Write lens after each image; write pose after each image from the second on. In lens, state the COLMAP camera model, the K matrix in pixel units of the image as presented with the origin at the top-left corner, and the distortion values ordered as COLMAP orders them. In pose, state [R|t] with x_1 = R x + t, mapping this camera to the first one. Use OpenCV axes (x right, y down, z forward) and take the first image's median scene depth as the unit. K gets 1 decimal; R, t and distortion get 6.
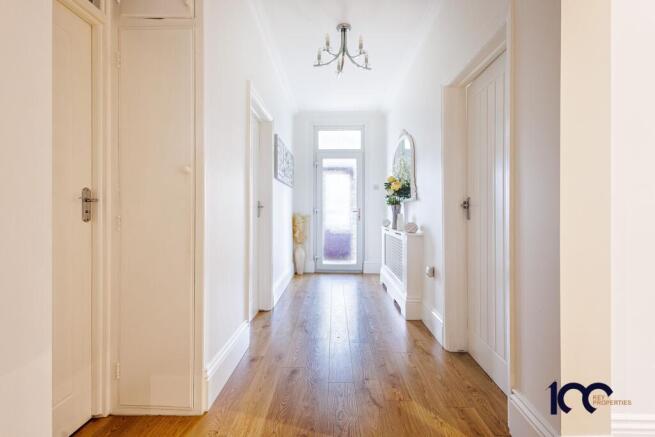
lens RADIAL K [[305.4, 0, 327.5], [0, 305.4, 218.5], [0, 0, 1]] dist [0.010775, -0.000030]
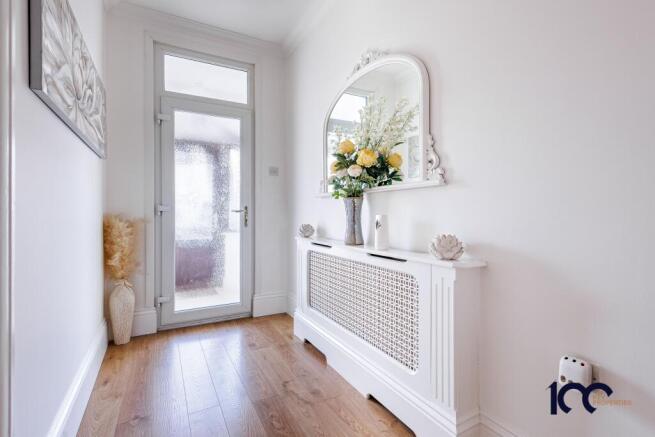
lens RADIAL K [[305.4, 0, 327.5], [0, 305.4, 218.5], [0, 0, 1]] dist [0.010775, -0.000030]
pose [[0.866927, -0.004677, 0.498413, -0.051185], [0.008070, 0.999957, -0.004654, -0.006312], [-0.498369, 0.008057, 0.866927, 0.425363]]
